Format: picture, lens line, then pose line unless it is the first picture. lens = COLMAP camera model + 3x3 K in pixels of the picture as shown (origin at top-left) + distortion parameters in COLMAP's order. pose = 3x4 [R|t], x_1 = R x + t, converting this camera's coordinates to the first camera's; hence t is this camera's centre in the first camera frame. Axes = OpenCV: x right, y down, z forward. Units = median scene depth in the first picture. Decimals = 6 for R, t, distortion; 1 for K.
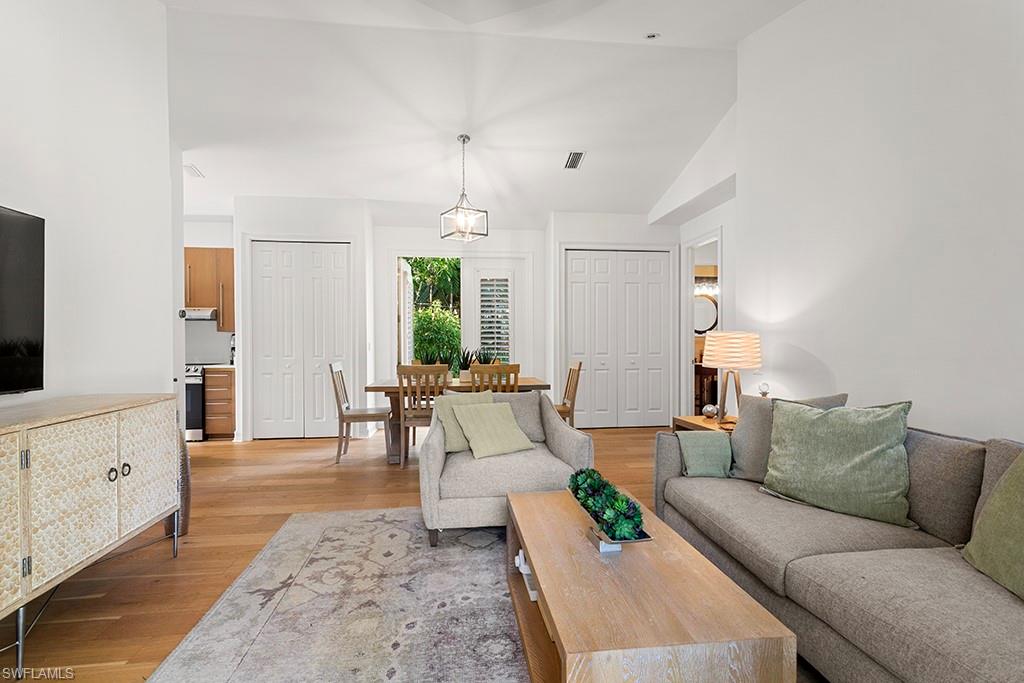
lens RADIAL K [[494.7, 0, 511.4], [0, 494.7, 343.2], [0, 0, 1]] dist [0.002063, 0.003738]
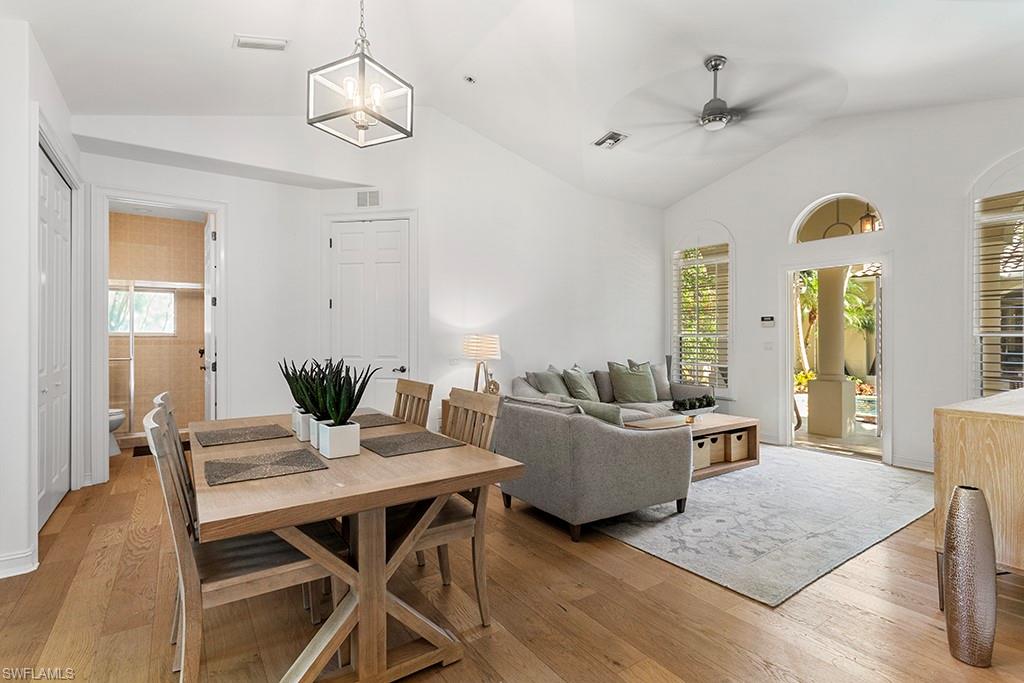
lens RADIAL K [[494.7, 0, 510.2], [0, 494.7, 340.0], [0, 0, 1]] dist [0.002063, 0.003738]
pose [[-0.474712, 0.002274, 0.880139, -1.091116], [0.000051, 0.999997, -0.002556, -0.006875], [-0.880141, -0.001169, -0.474710, 2.072077]]
